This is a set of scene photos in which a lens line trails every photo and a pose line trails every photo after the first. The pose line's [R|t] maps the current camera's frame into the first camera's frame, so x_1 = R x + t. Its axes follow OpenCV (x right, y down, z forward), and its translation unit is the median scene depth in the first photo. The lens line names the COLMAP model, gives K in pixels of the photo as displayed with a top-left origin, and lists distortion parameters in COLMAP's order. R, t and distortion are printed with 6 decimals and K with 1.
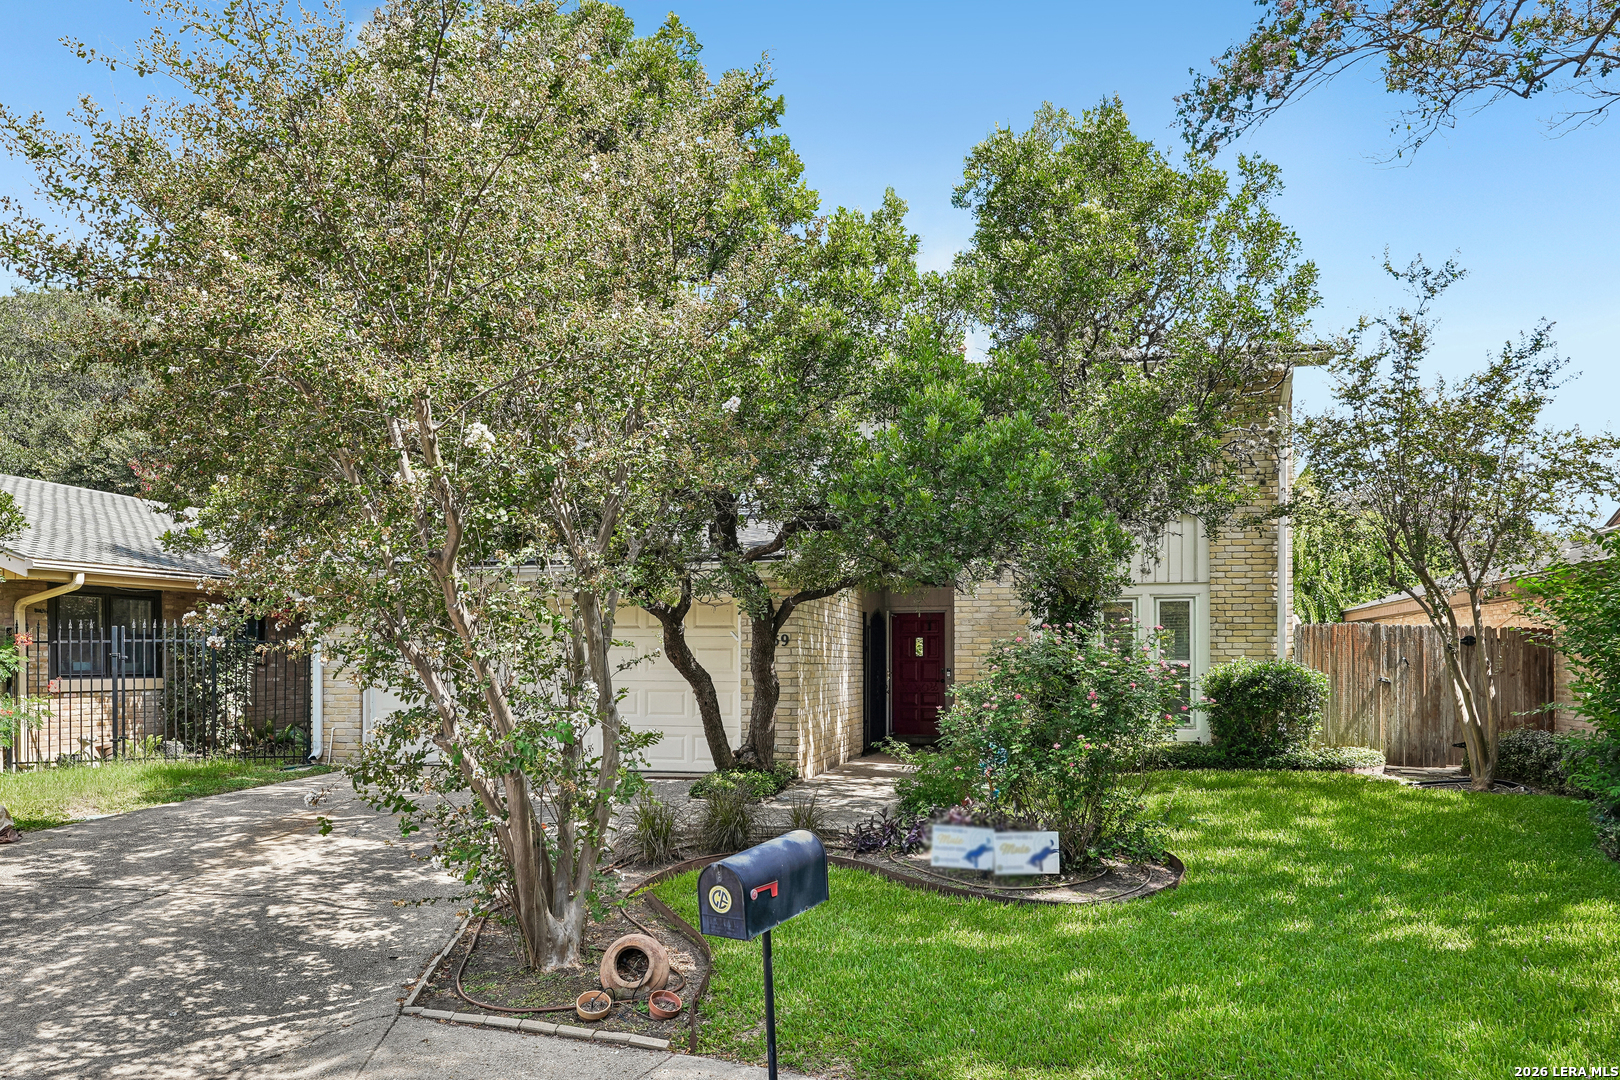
lens RADIAL K [[1267.6, 0, 810.0], [0, 1267.6, 540.0], [0, 0, 1]] dist [-0.000636, -0.000082]
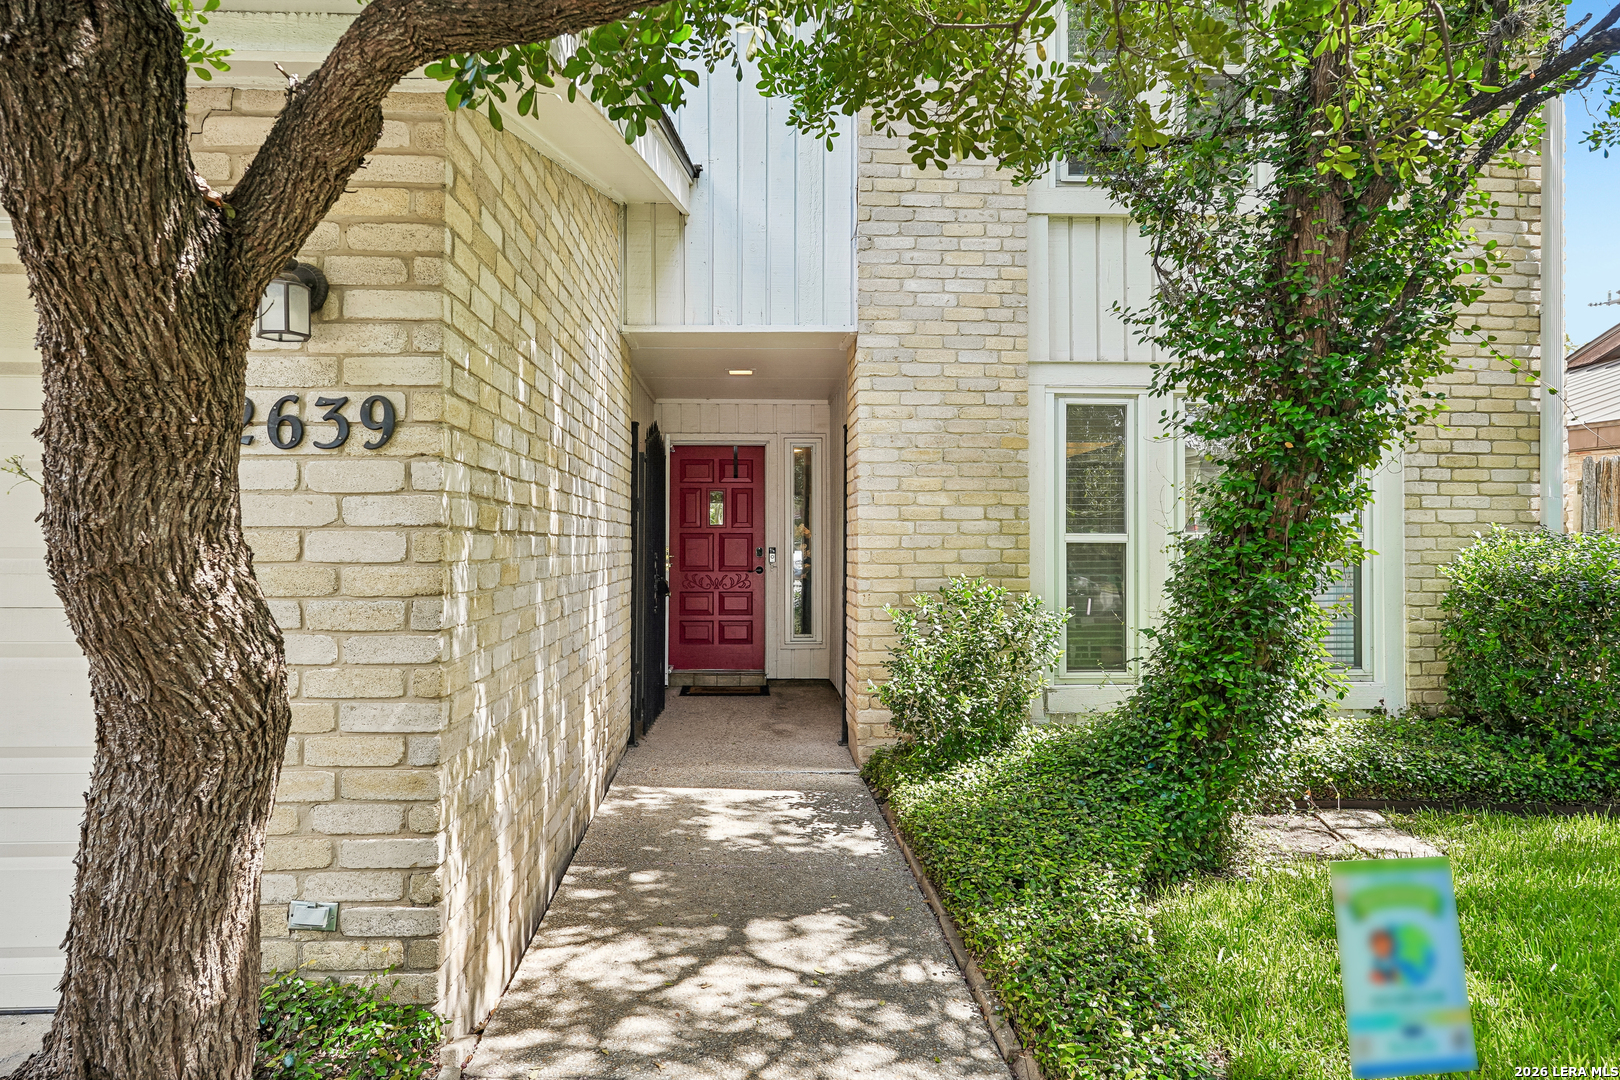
lens RADIAL K [[1039.2, 0, 810.0], [0, 1039.2, 540.0], [0, 0, 1]] dist [-0.000405, -0.000008]
pose [[0.960734, 0.003891, 0.277443, 0.001716], [-0.030189, 0.995431, 0.090581, 0.069805], [-0.275823, -0.095400, 0.956462, 0.697542]]
